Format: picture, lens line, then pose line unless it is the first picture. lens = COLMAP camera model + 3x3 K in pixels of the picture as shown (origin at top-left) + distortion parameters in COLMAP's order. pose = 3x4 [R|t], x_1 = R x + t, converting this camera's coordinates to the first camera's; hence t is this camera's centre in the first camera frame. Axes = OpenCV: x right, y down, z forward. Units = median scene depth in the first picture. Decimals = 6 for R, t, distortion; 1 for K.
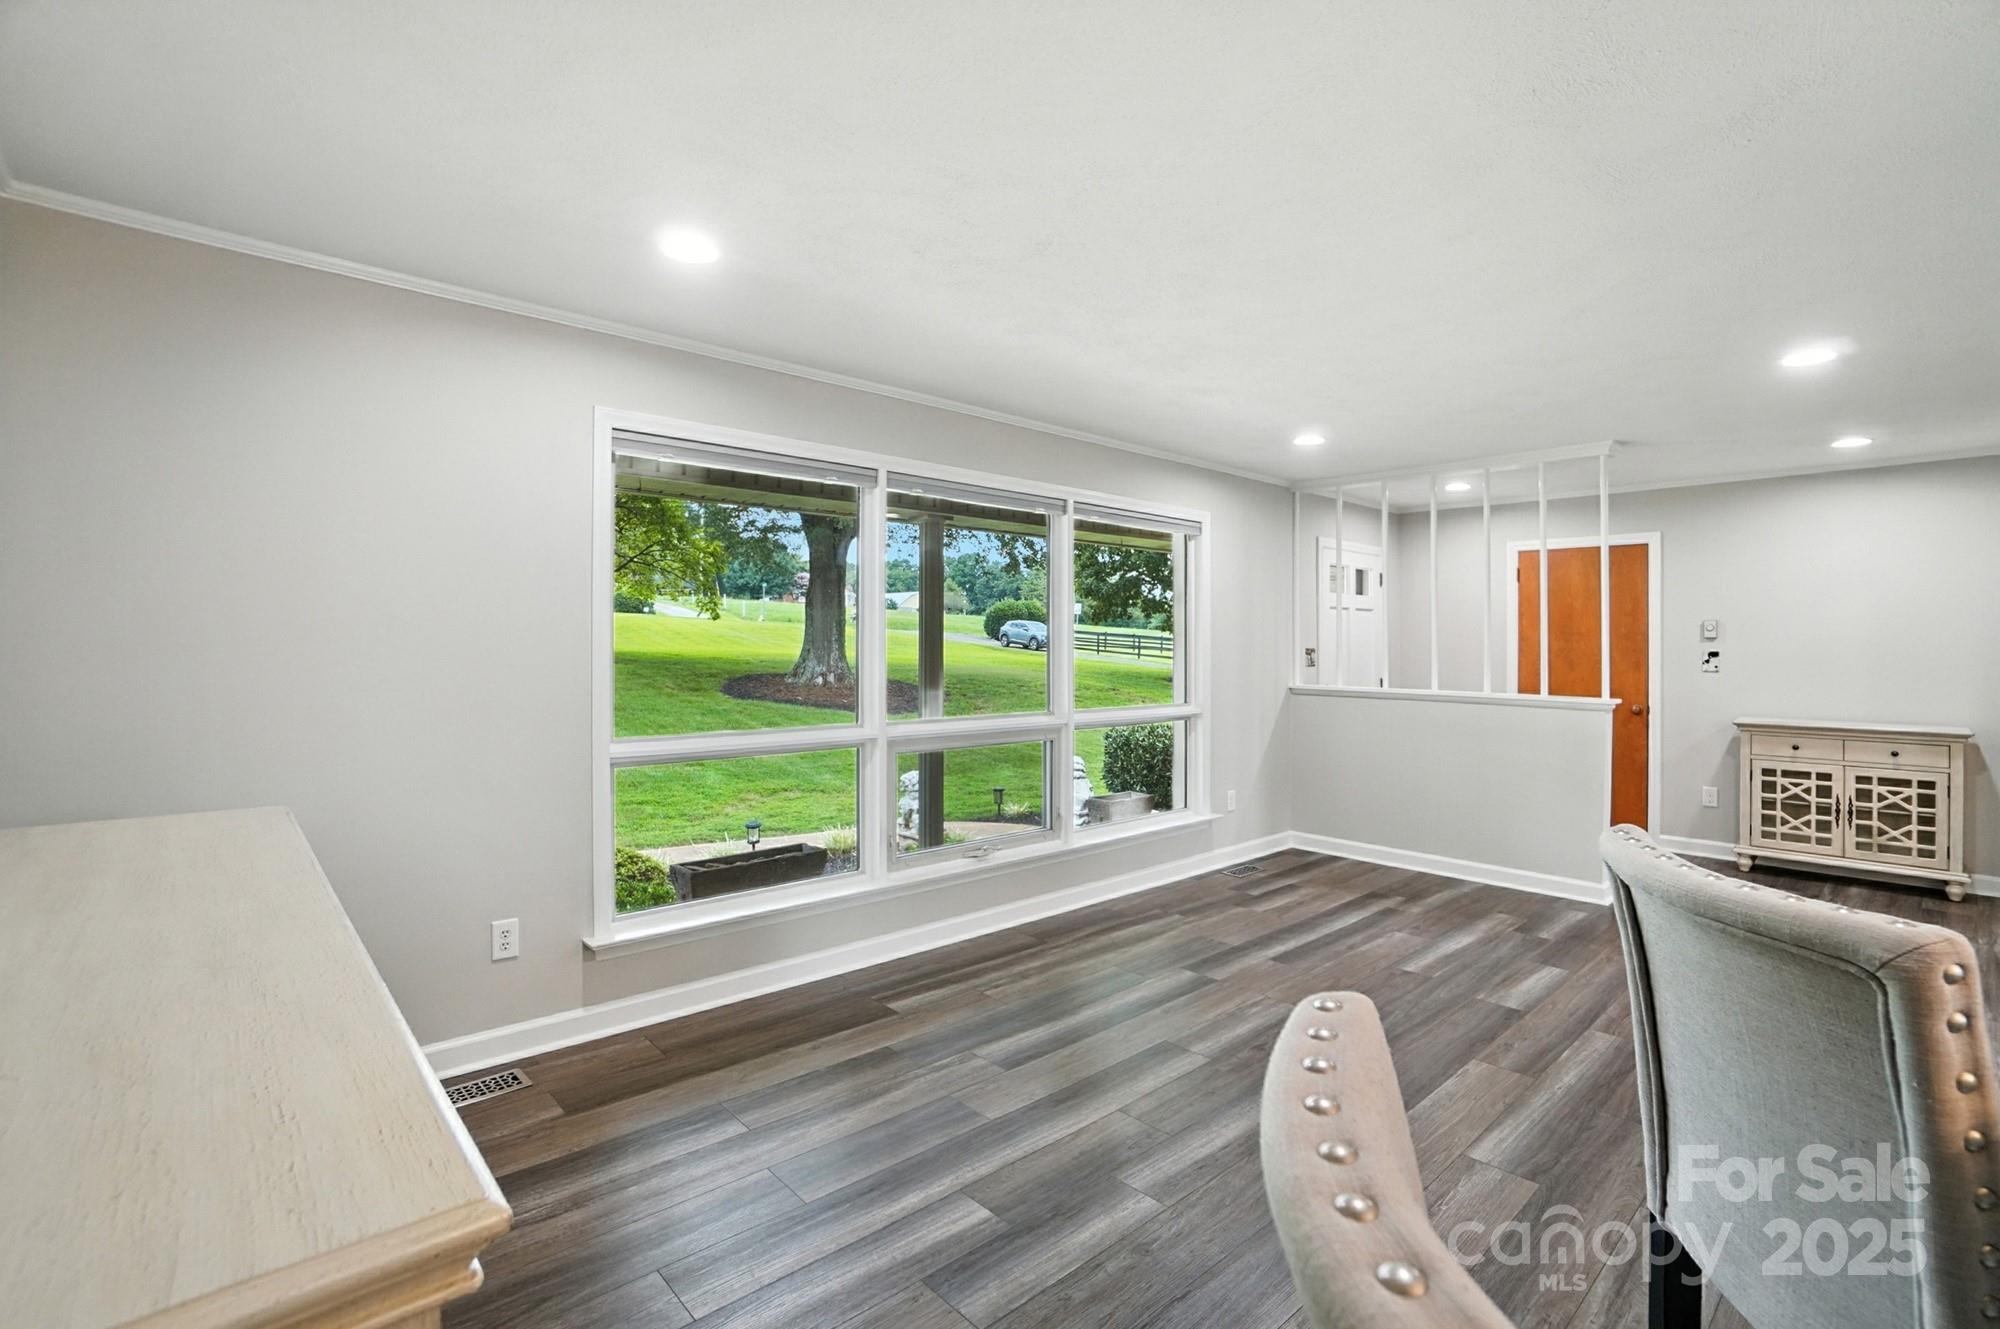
lens RADIAL K [[914.8, 0, 1007.8], [0, 914.8, 637.8], [0, 0, 1]] dist [-0.045580, 0.018446]
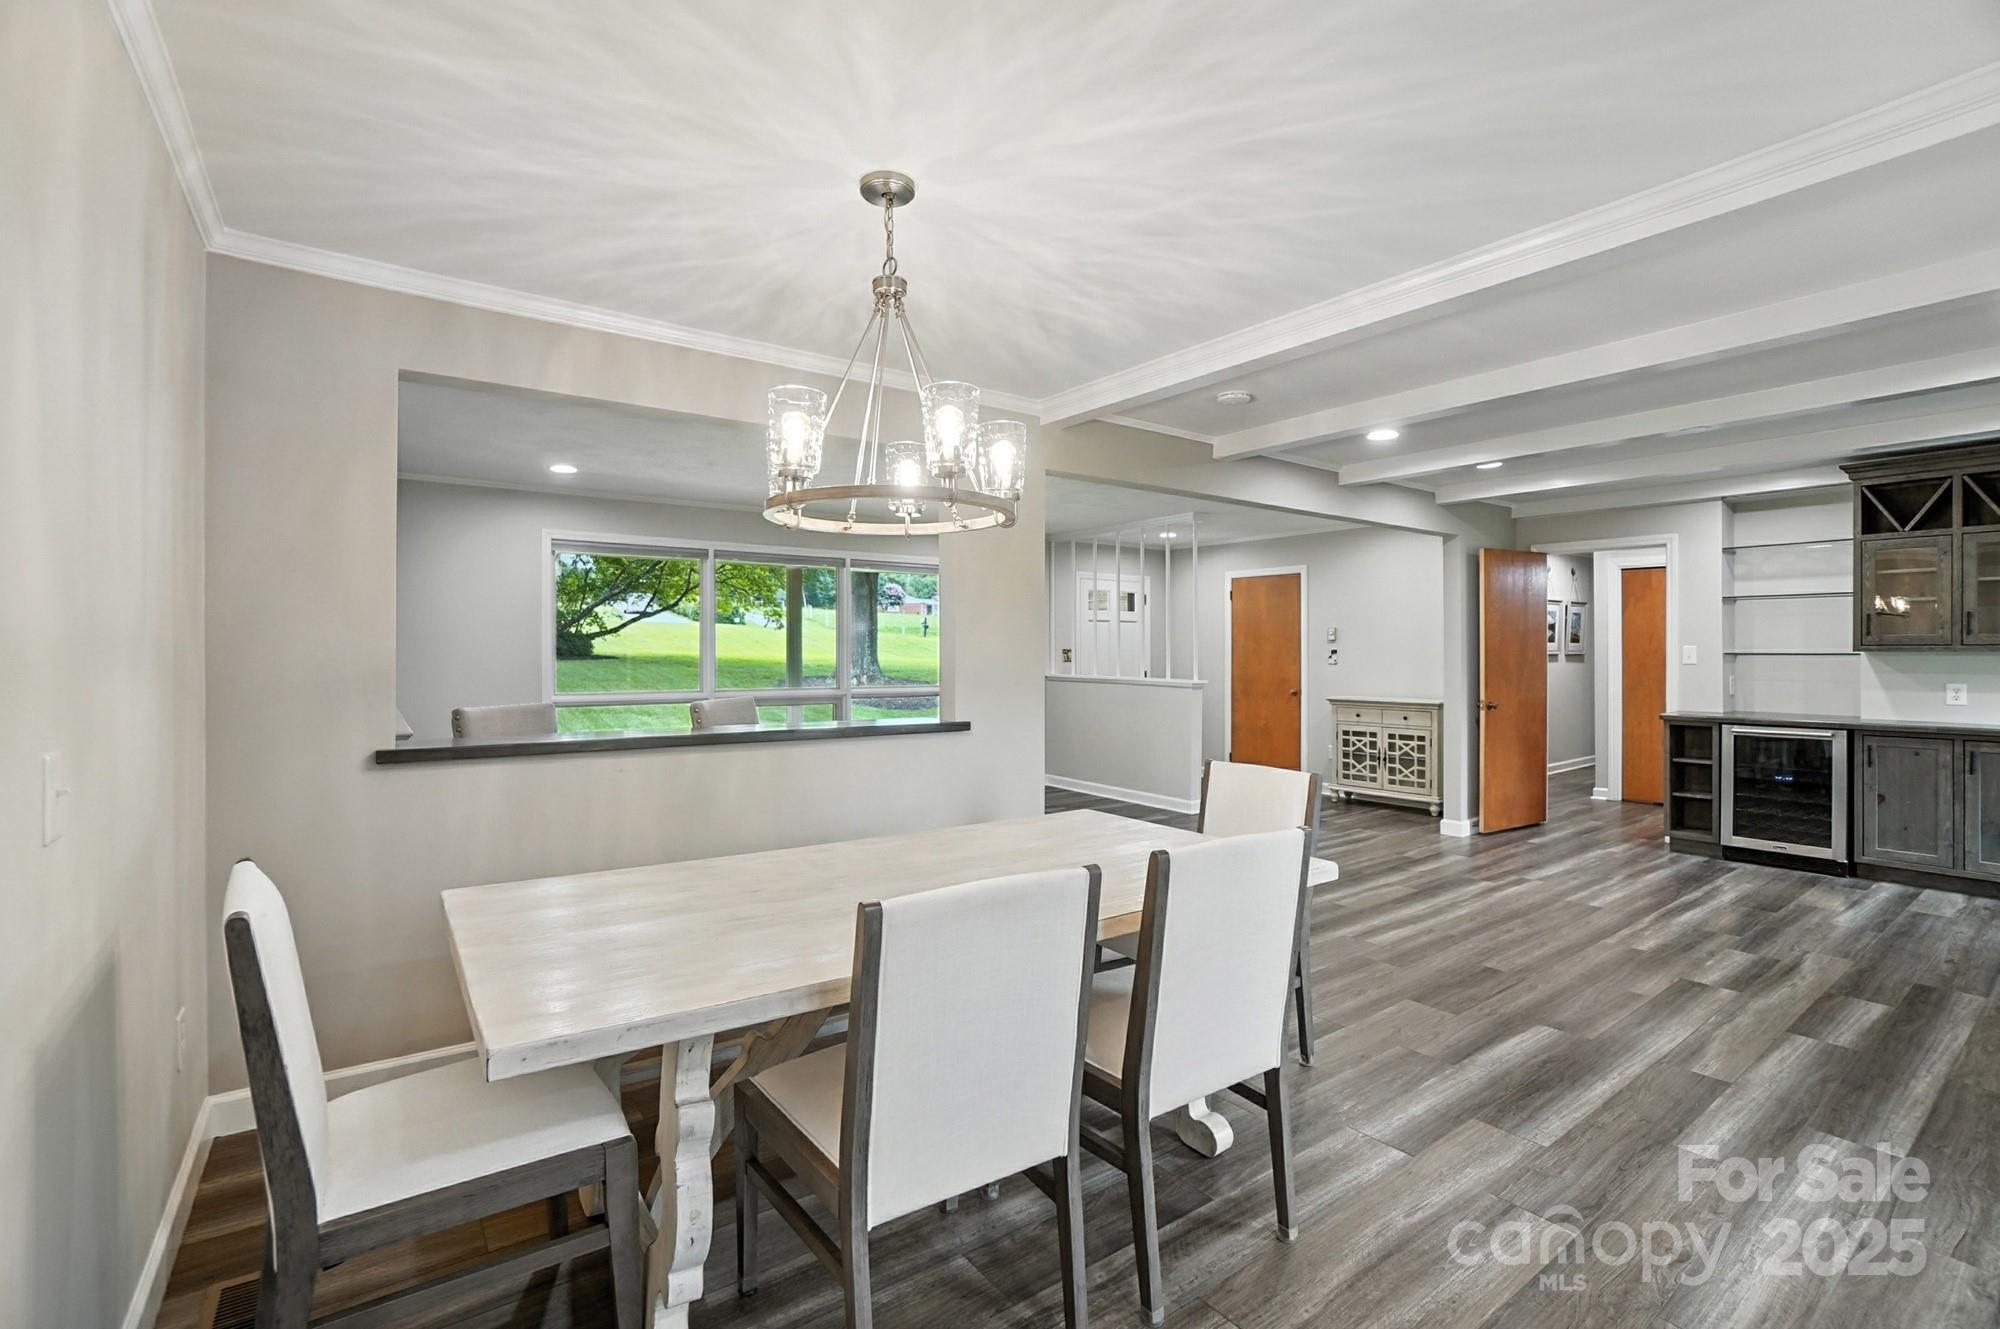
lens RADIAL K [[898.8, 0, 995.9], [0, 898.8, 647.0], [0, 0, 1]] dist [-0.063812, 0.024393]
pose [[0.993205, -0.005594, -0.116246, 0.484179], [0.005973, 0.999978, 0.002910, 0.004021], [0.116228, -0.003585, 0.993216, -0.528133]]
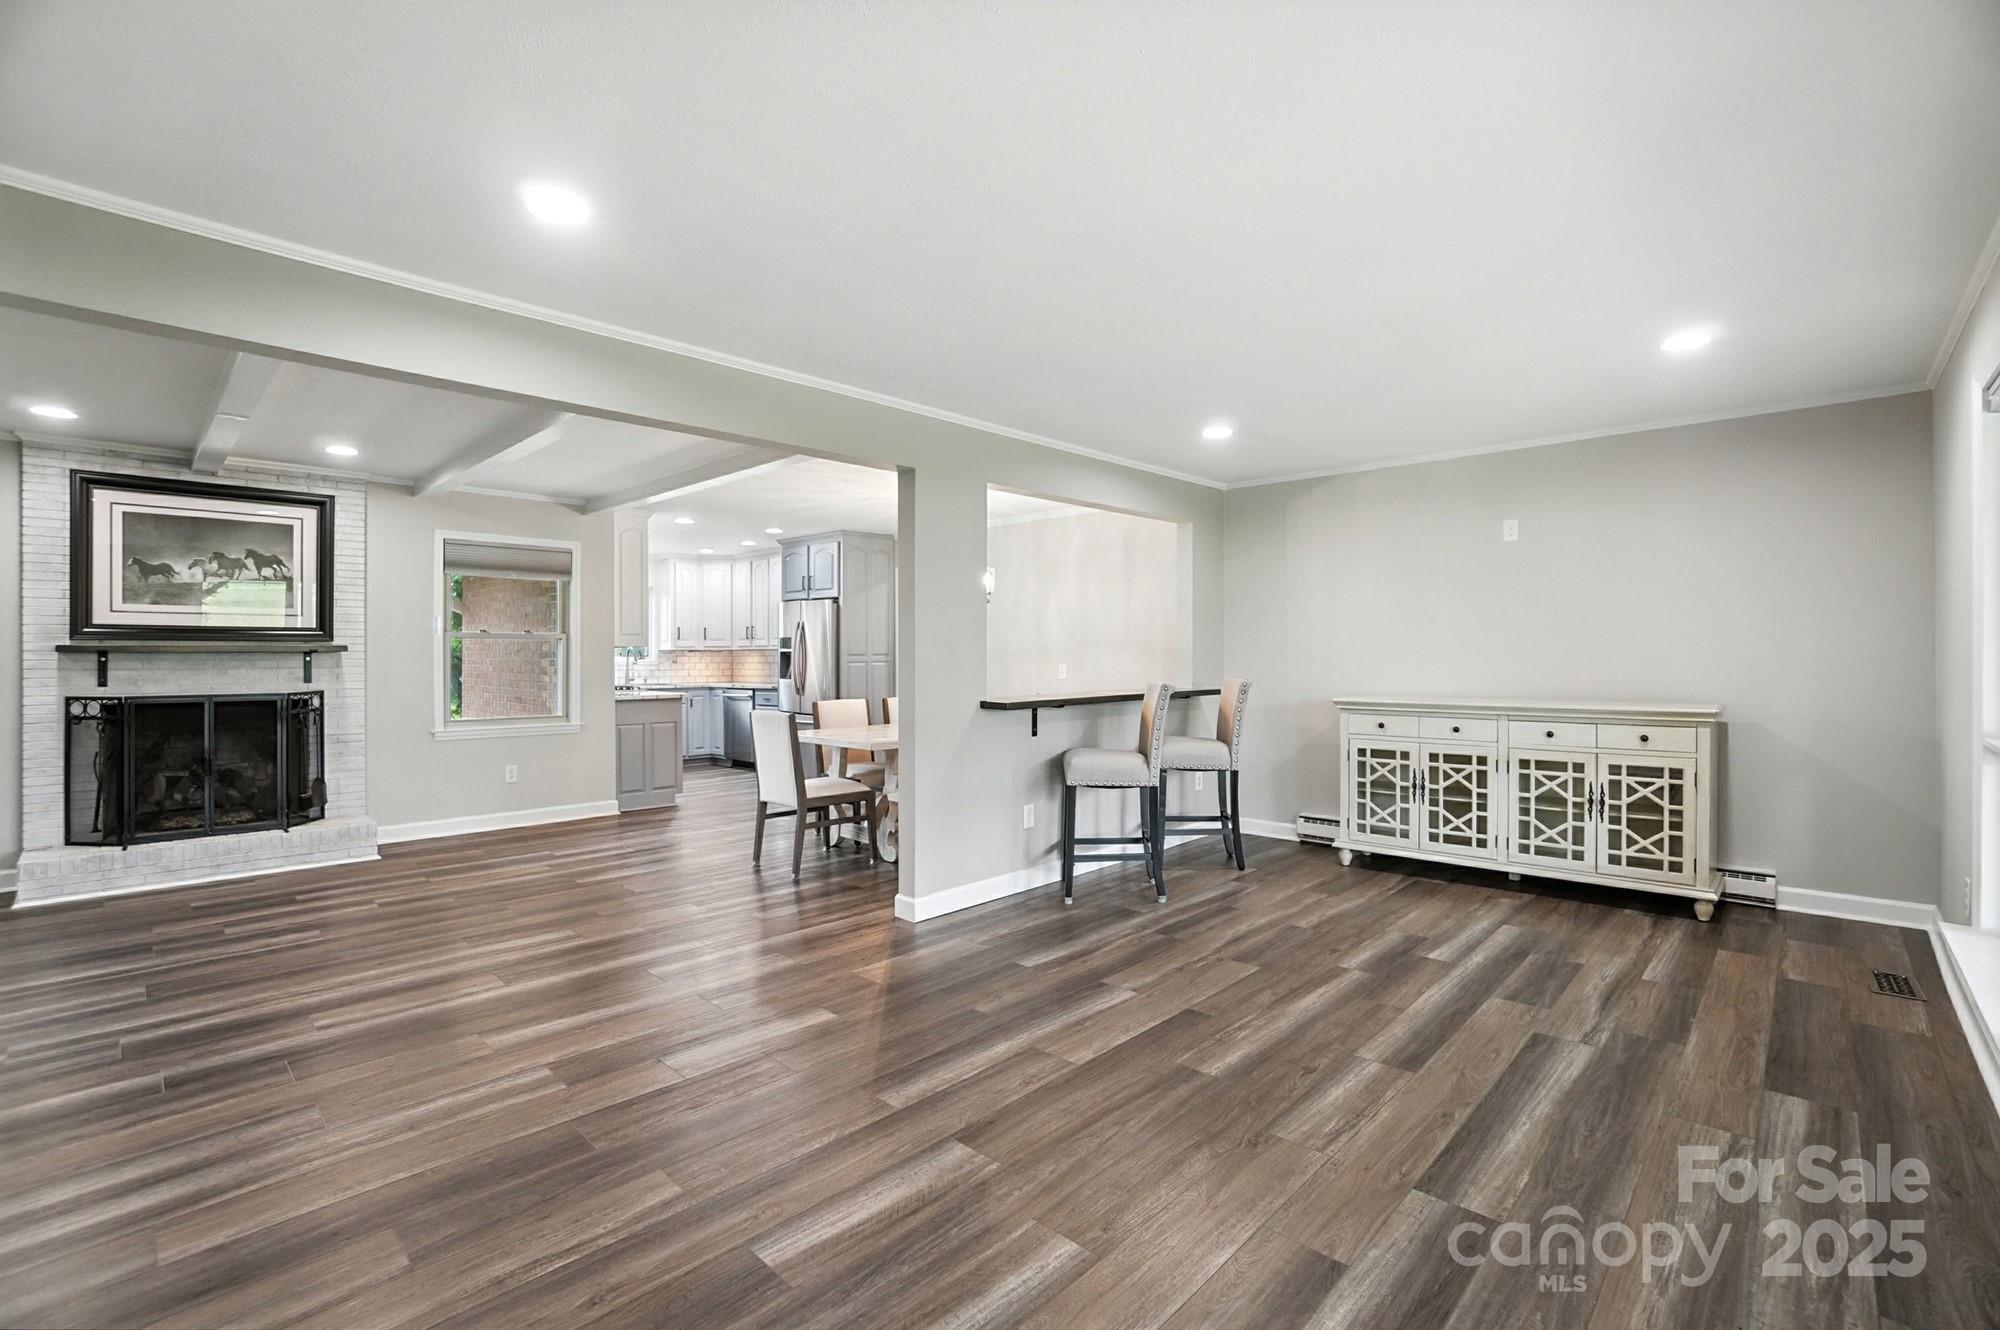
lens RADIAL K [[882.4, 0, 991.6], [0, 882.4, 658.0], [0, 0, 1]] dist [-0.060840, 0.023519]
pose [[-0.998636, -0.003638, -0.052077, 0.389251], [-0.003425, 0.999985, -0.004187, 0.029839], [0.052092, -0.004003, -0.998634, 1.124419]]
